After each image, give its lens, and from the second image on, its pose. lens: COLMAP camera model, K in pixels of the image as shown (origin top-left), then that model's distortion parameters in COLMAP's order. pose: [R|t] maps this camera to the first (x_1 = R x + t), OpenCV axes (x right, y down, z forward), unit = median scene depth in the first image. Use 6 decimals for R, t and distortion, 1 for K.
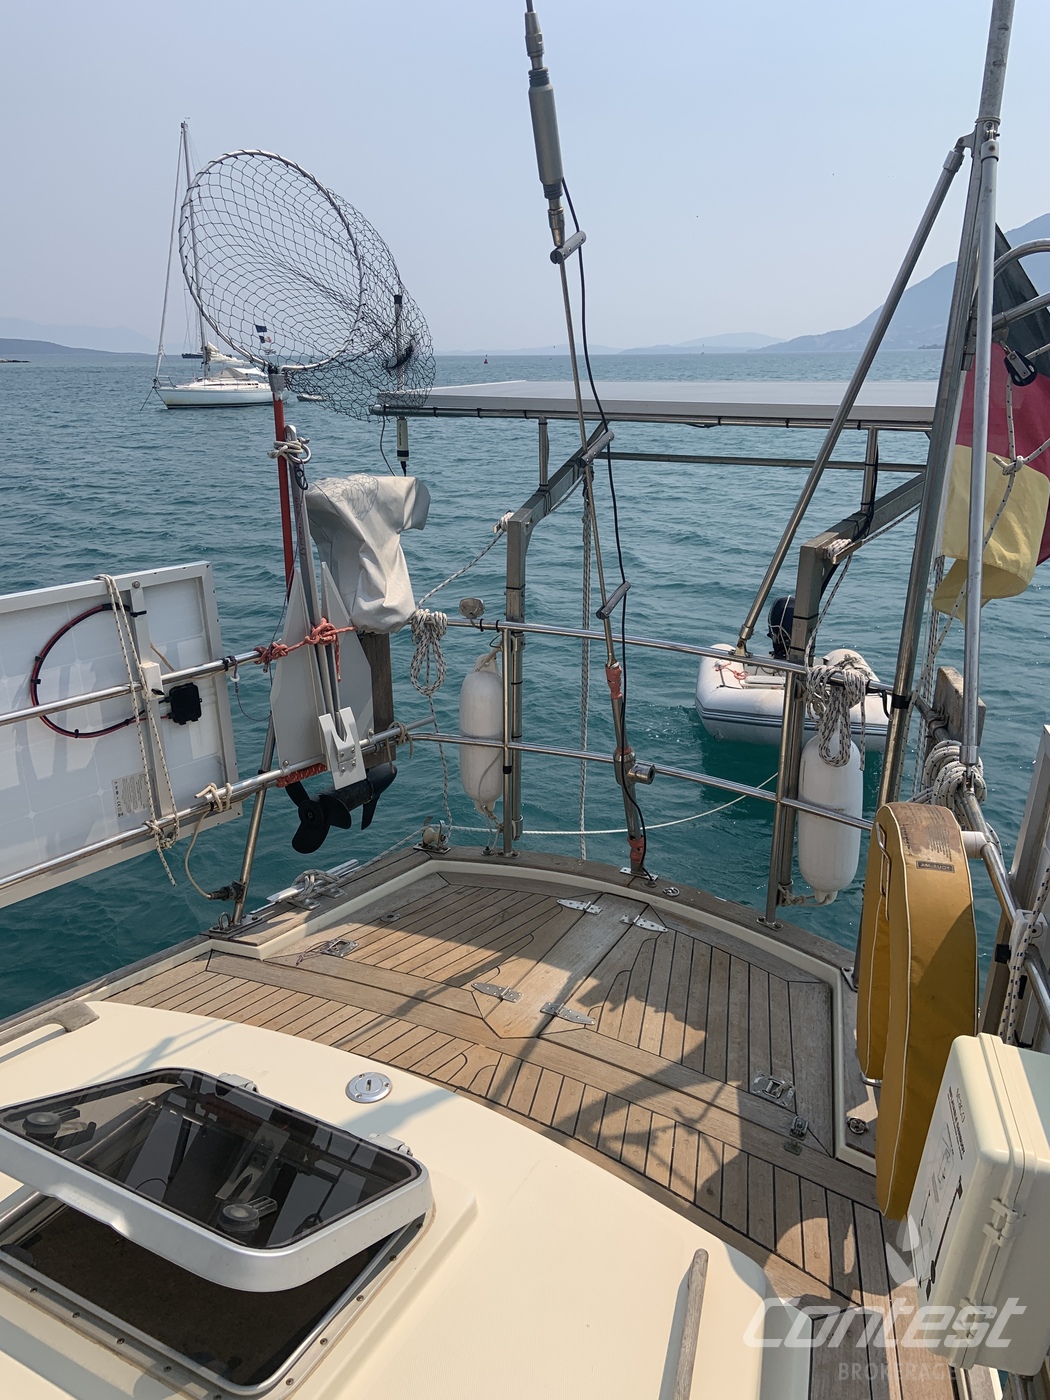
lens RADIAL K [[1050.0, 0, 529.0], [0, 1050.0, 691.6], [0, 0, 1]] dist [0.126752, -0.166020]
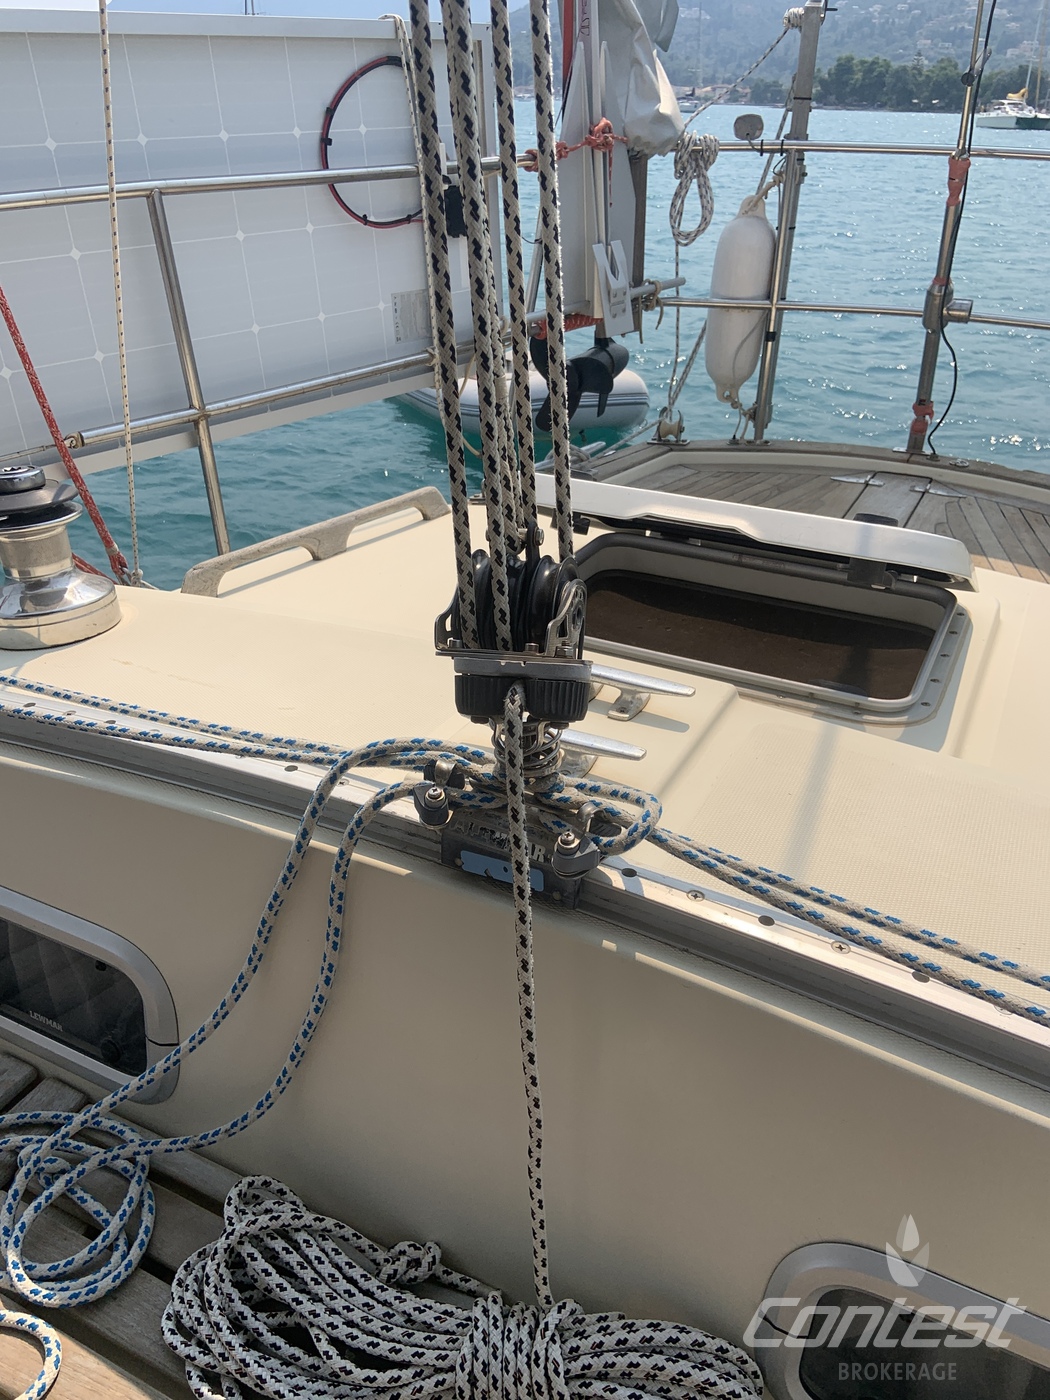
lens RADIAL K [[1050.0, 0, 529.0], [0, 1050.0, 691.6], [0, 0, 1]] dist [0.126752, -0.166020]
pose [[0.999766, -0.008869, 0.019709, -0.264634], [0.004985, 0.981962, 0.189015, 0.212518], [-0.021029, -0.188872, 0.981776, 0.066477]]
